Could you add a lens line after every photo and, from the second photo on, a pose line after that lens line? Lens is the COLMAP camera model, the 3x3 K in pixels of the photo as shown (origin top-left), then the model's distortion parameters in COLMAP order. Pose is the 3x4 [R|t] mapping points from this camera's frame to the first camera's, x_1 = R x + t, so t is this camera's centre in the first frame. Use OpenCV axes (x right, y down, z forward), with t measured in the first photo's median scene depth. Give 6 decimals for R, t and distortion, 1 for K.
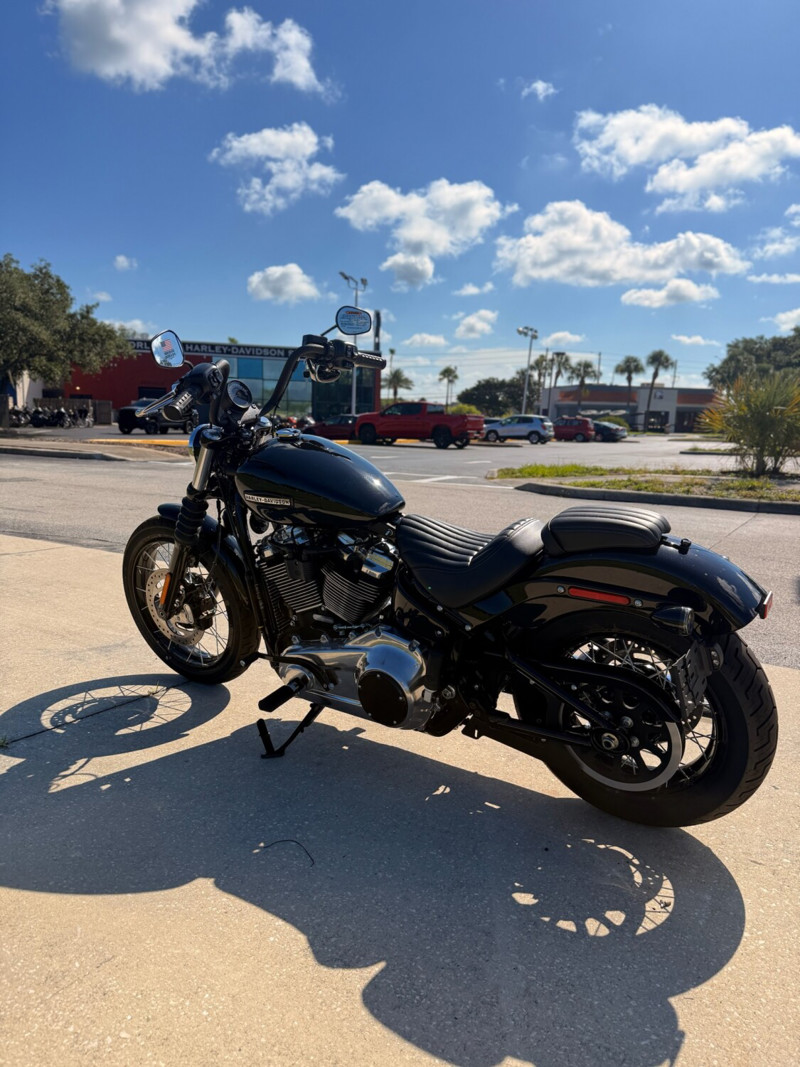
lens RADIAL K [[744.4, 0, 400.0], [0, 744.4, 533.5], [0, 0, 1]] dist [0.027322, -0.047913]
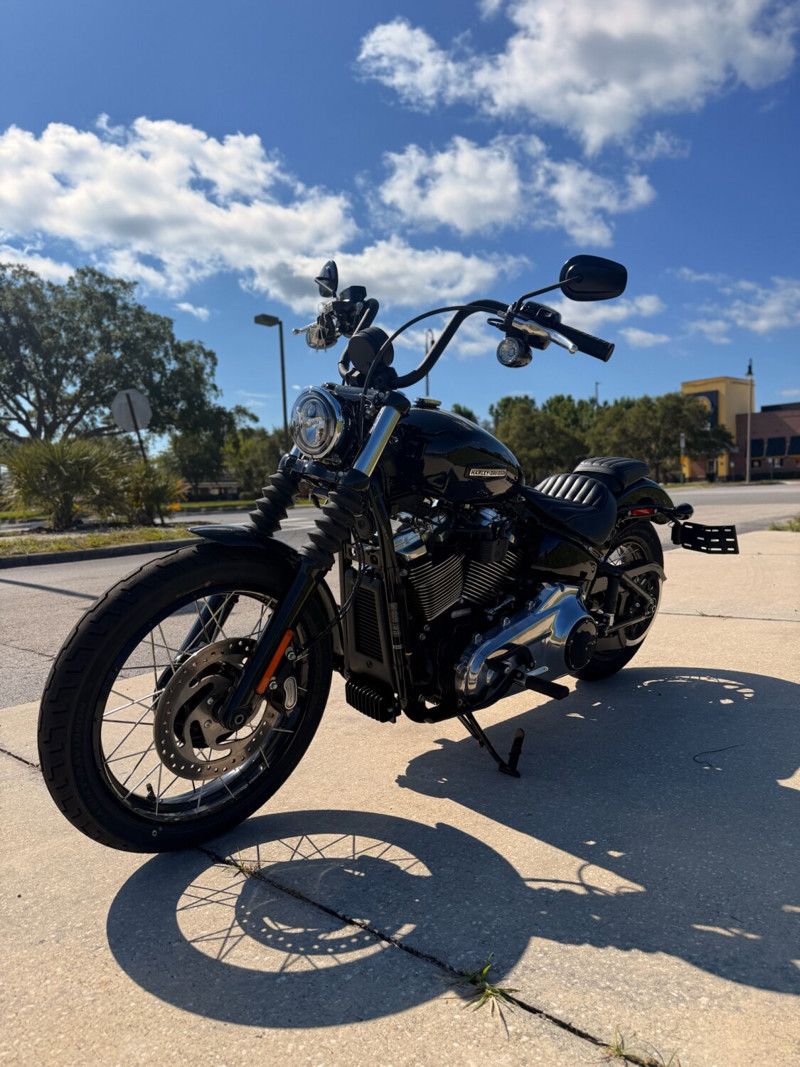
lens RADIAL K [[757.8, 0, 398.6], [0, 757.8, 503.7], [0, 0, 1]] dist [-0.001227, 0.000242]
pose [[0.187550, -0.051272, 0.980916, -0.162681], [0.194077, 0.980884, 0.014163, -0.006583], [-0.962891, 0.187717, 0.193916, 0.142379]]
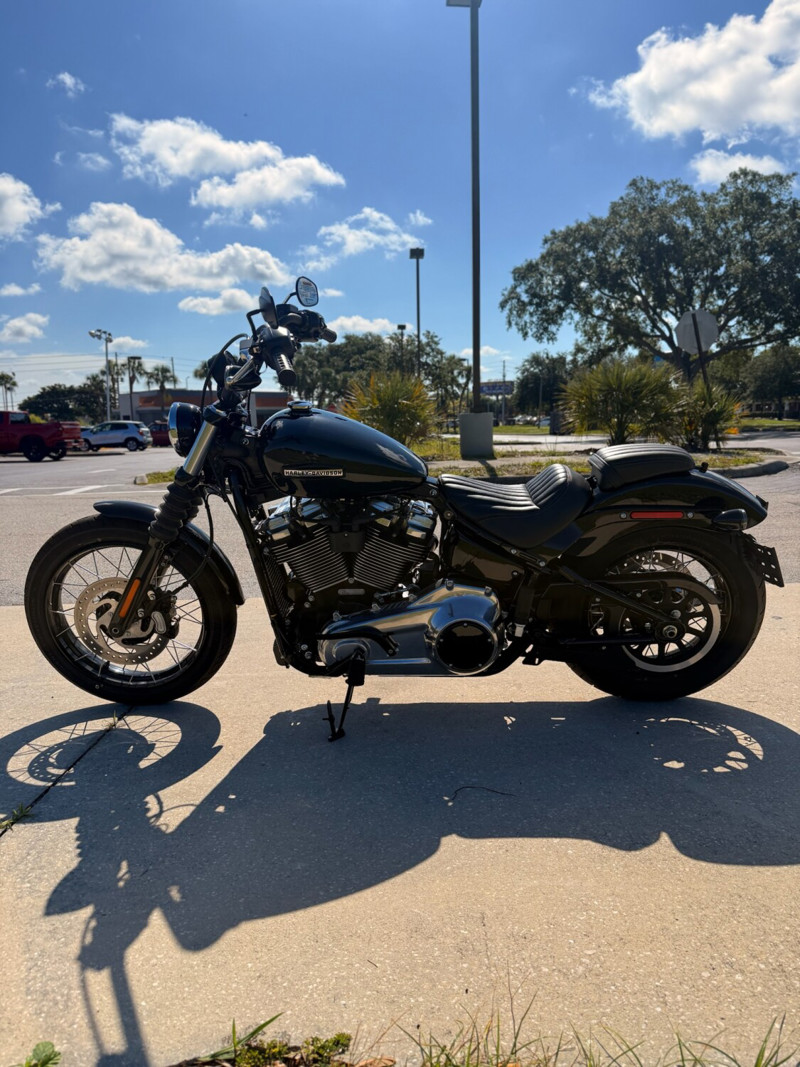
lens RADIAL K [[750.0, 0, 389.3], [0, 750.0, 508.4], [0, 0, 1]] dist [0.004093, -0.004401]
pose [[0.858016, -0.105591, 0.502652, -0.090082], [0.125668, 0.992053, -0.006115, 0.002605], [-0.498012, 0.068414, 0.864467, 0.016277]]
